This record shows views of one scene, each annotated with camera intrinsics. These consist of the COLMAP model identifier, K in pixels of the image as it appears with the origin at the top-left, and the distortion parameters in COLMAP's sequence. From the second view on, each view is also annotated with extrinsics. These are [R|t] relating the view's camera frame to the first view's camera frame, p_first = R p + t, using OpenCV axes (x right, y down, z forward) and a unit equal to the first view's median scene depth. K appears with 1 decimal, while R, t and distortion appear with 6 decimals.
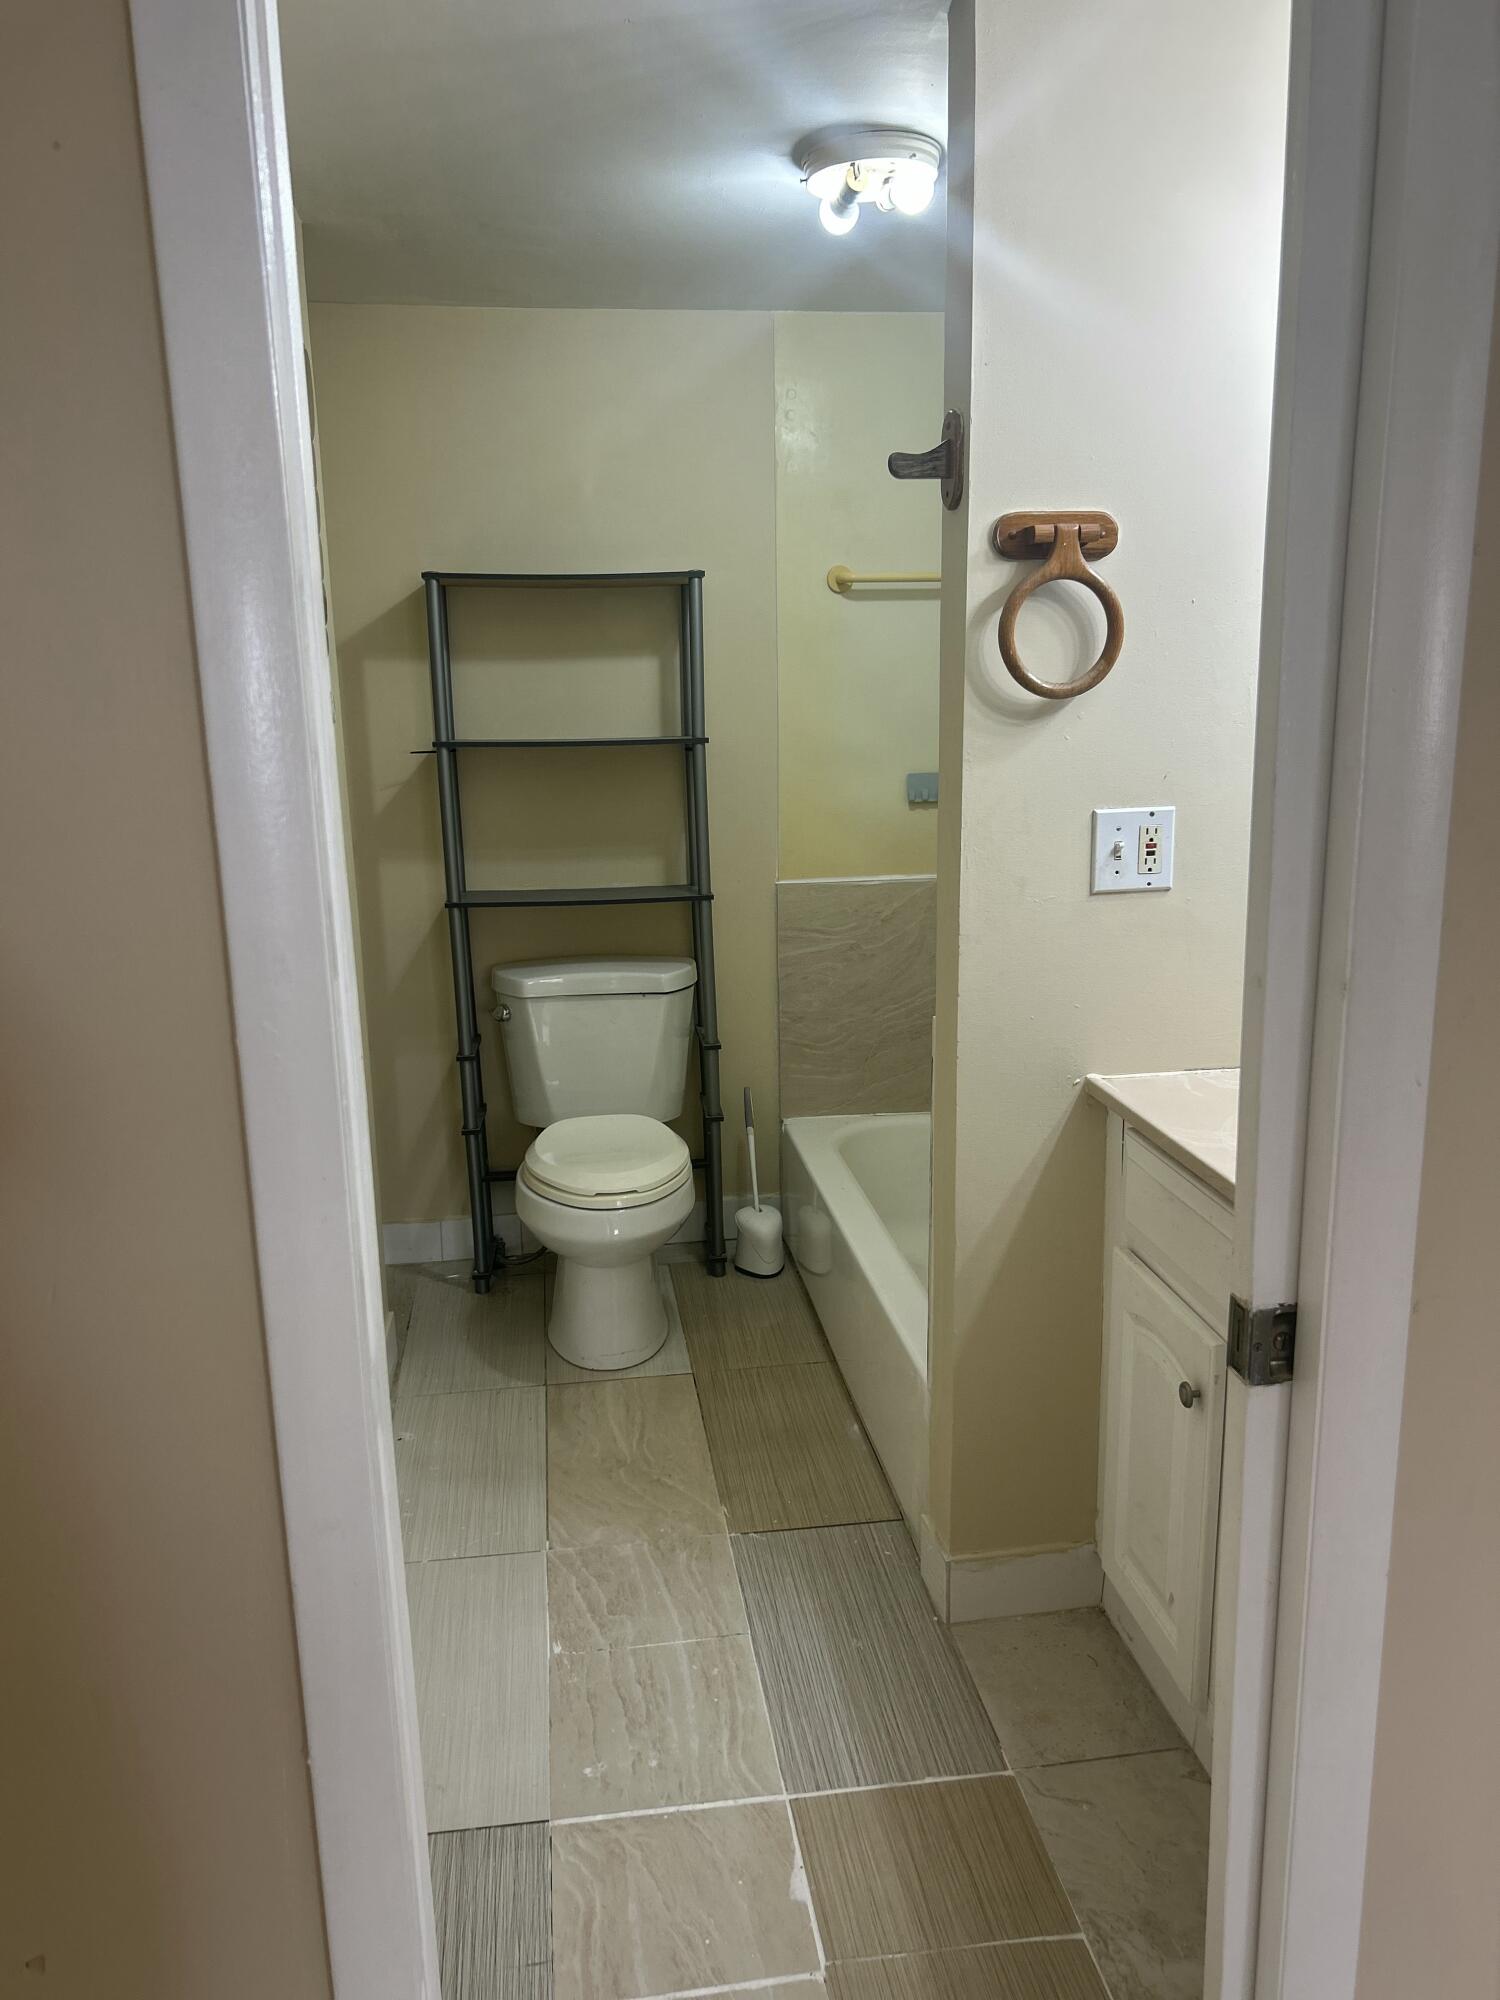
lens RADIAL K [[1500.4, 0, 757.3], [0, 1500.4, 1058.3], [0, 0, 1]] dist [-0.001759, 0.003227]
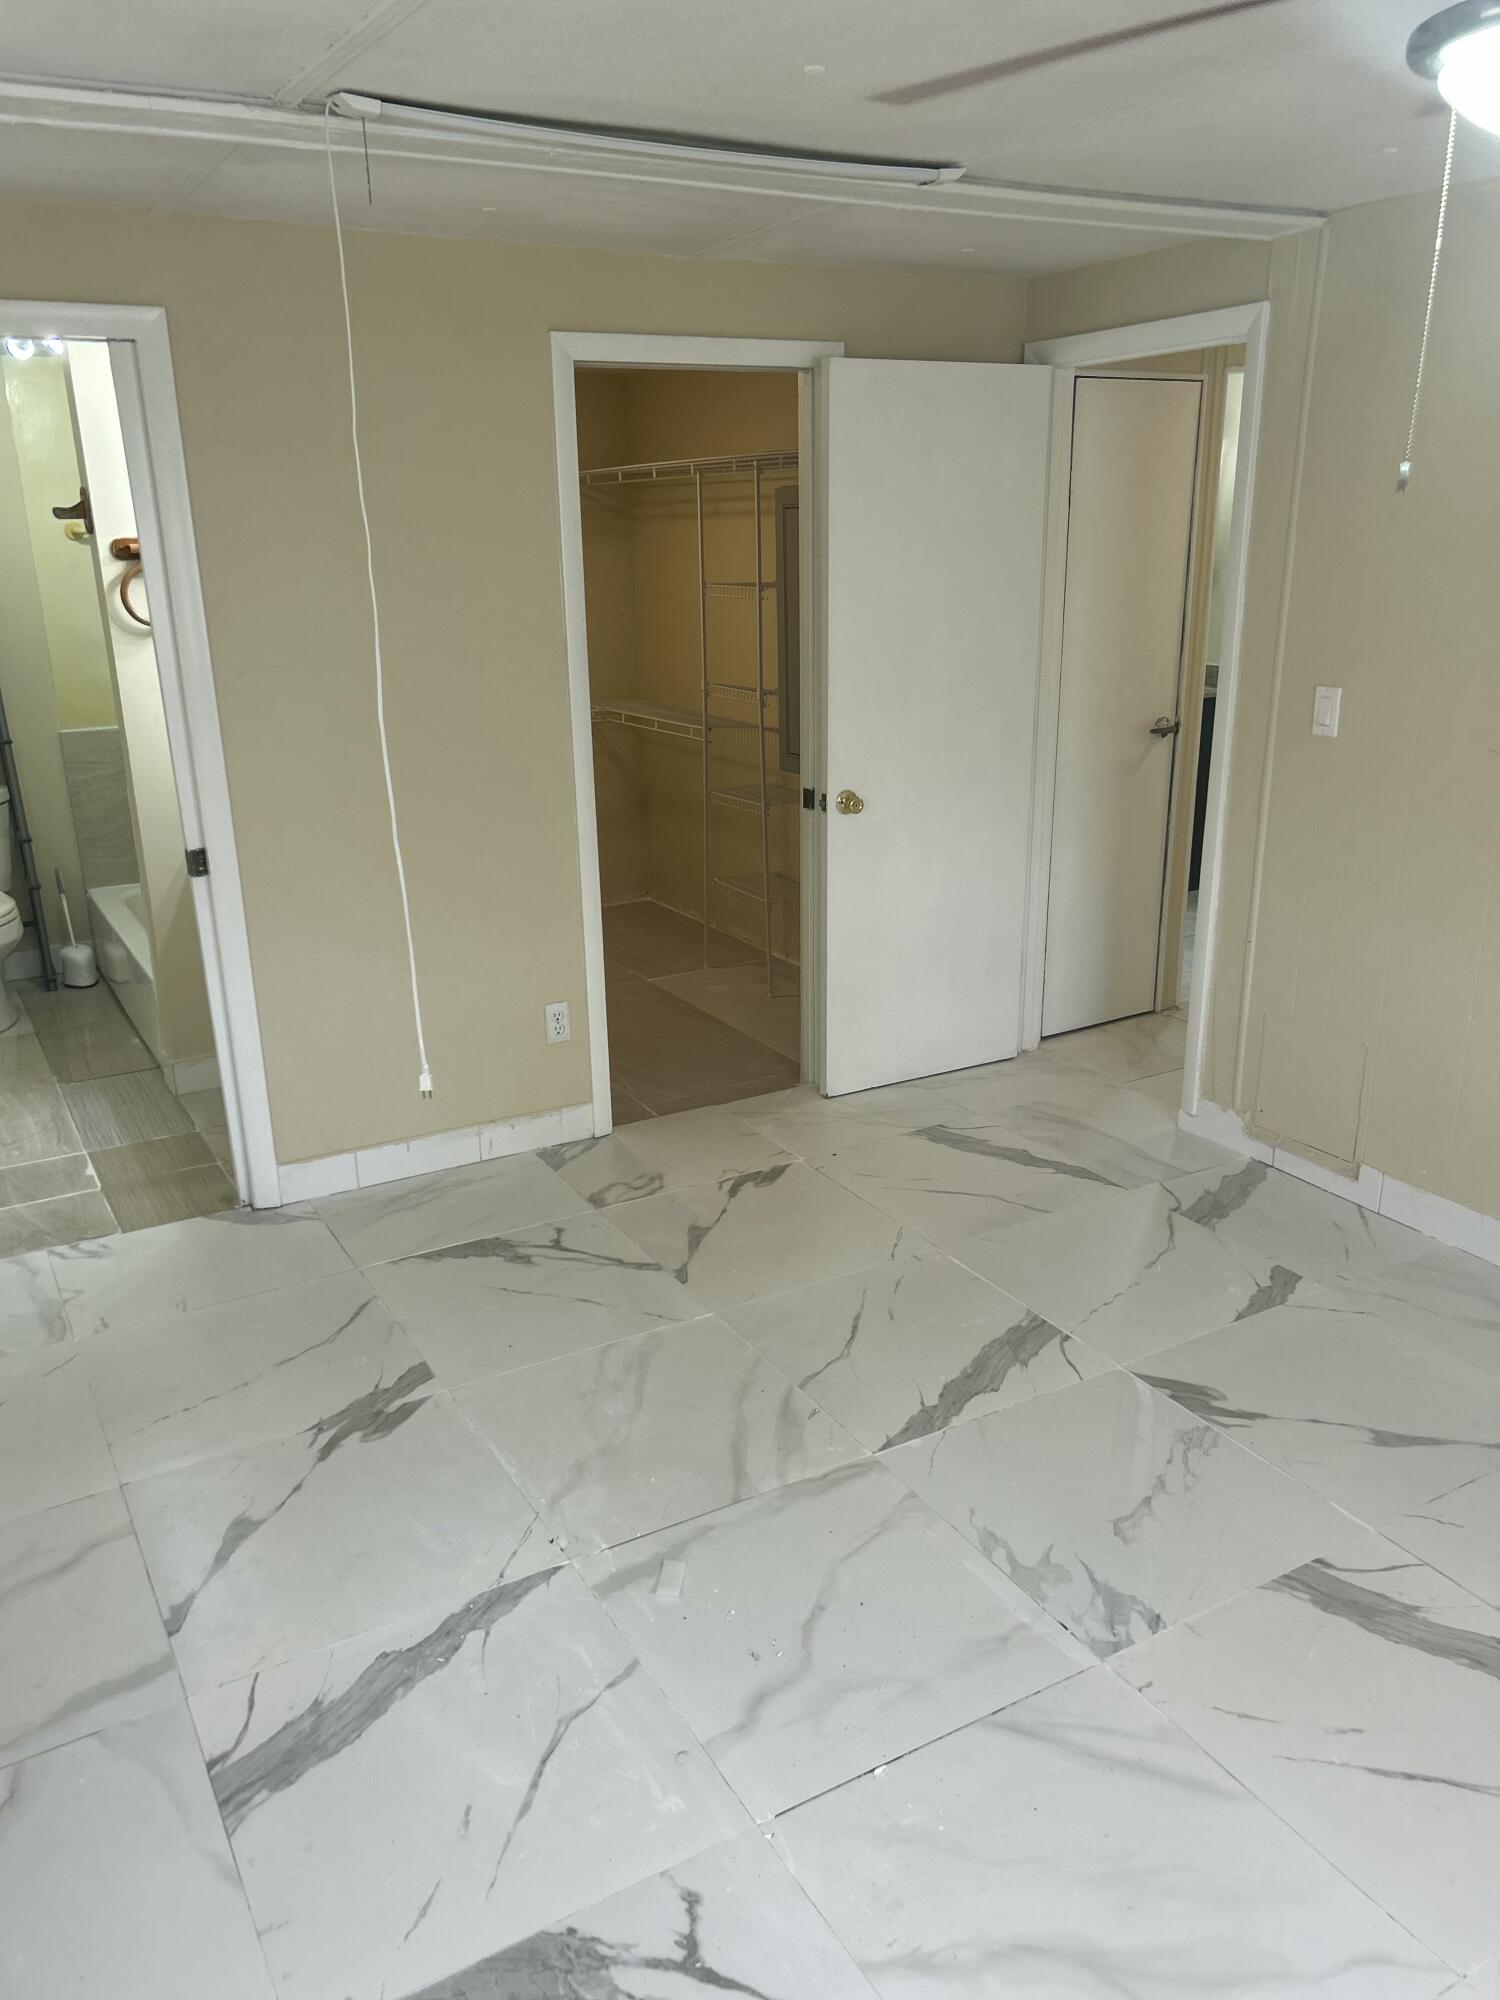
lens RADIAL K [[1500.4, 0, 757.3], [0, 1500.4, 1058.3], [0, 0, 1]] dist [-0.001759, 0.003227]
pose [[0.924466, -0.121850, 0.361270, 0.091645], [0.089459, 0.990426, 0.105133, 0.135315], [-0.370622, -0.064873, 0.926516, -0.823765]]
